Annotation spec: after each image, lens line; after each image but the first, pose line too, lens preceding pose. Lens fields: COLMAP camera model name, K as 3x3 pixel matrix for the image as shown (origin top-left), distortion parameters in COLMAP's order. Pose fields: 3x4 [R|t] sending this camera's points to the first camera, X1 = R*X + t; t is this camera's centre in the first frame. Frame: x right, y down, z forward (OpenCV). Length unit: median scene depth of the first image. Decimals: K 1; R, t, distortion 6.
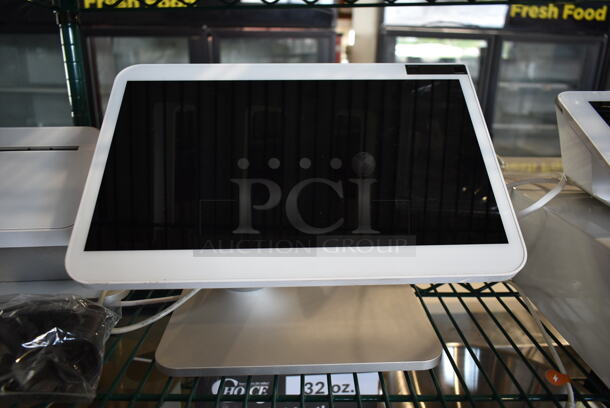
lens RADIAL K [[455.0, 0, 305.4], [0, 455.0, 207.4], [0, 0, 1]] dist [-0.012520, -0.002028]
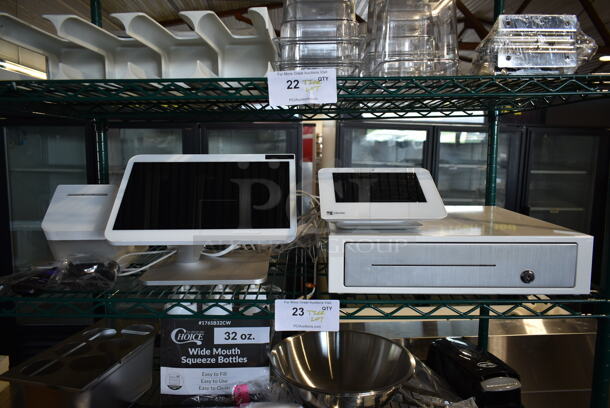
lens RADIAL K [[459.1, 0, 305.0], [0, 459.1, 204.0], [0, 0, 1]] dist [-0.020717, -0.001058]
pose [[0.999996, -0.000430, 0.002934, 0.073116], [0.000955, 0.983402, -0.181438, 0.055206], [-0.002807, 0.181440, 0.983398, -0.196021]]
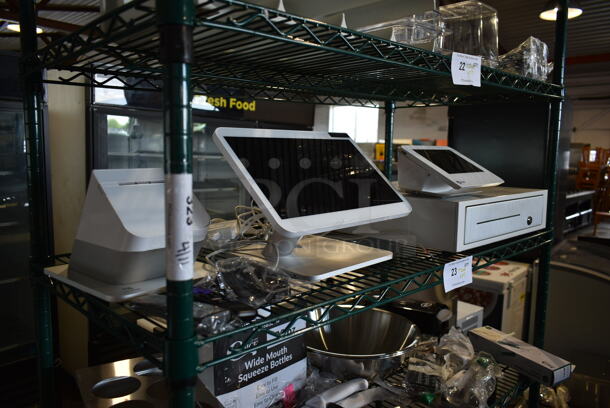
lens RADIAL K [[459.1, 0, 305.0], [0, 459.1, 204.0], [0, 0, 1]] dist [-0.020717, -0.001058]
pose [[0.720358, -0.076529, 0.689367, -0.238207], [0.194608, 0.976272, -0.094978, 0.032196], [-0.665741, 0.202575, 0.718159, -0.063575]]
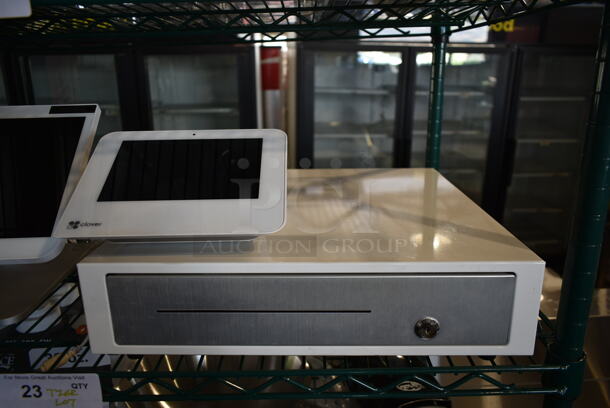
lens RADIAL K [[459.1, 0, 305.0], [0, 459.1, 204.0], [0, 0, 1]] dist [-0.020717, -0.001058]
pose [[0.999862, -0.015769, 0.005197, 0.176154], [0.015864, 0.999700, -0.018662, 0.002159], [-0.004901, 0.018742, 0.999812, -0.063382]]
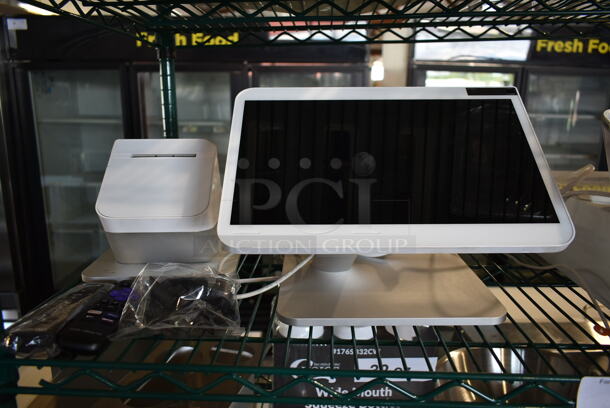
lens RADIAL K [[459.1, 0, 305.0], [0, 459.1, 204.0], [0, 0, 1]] dist [-0.020717, -0.001058]
pose [[0.998864, 0.006878, -0.047157, -0.028736], [-0.010599, 0.996809, -0.079114, 0.019038], [0.046463, 0.079524, 0.995750, -0.042857]]
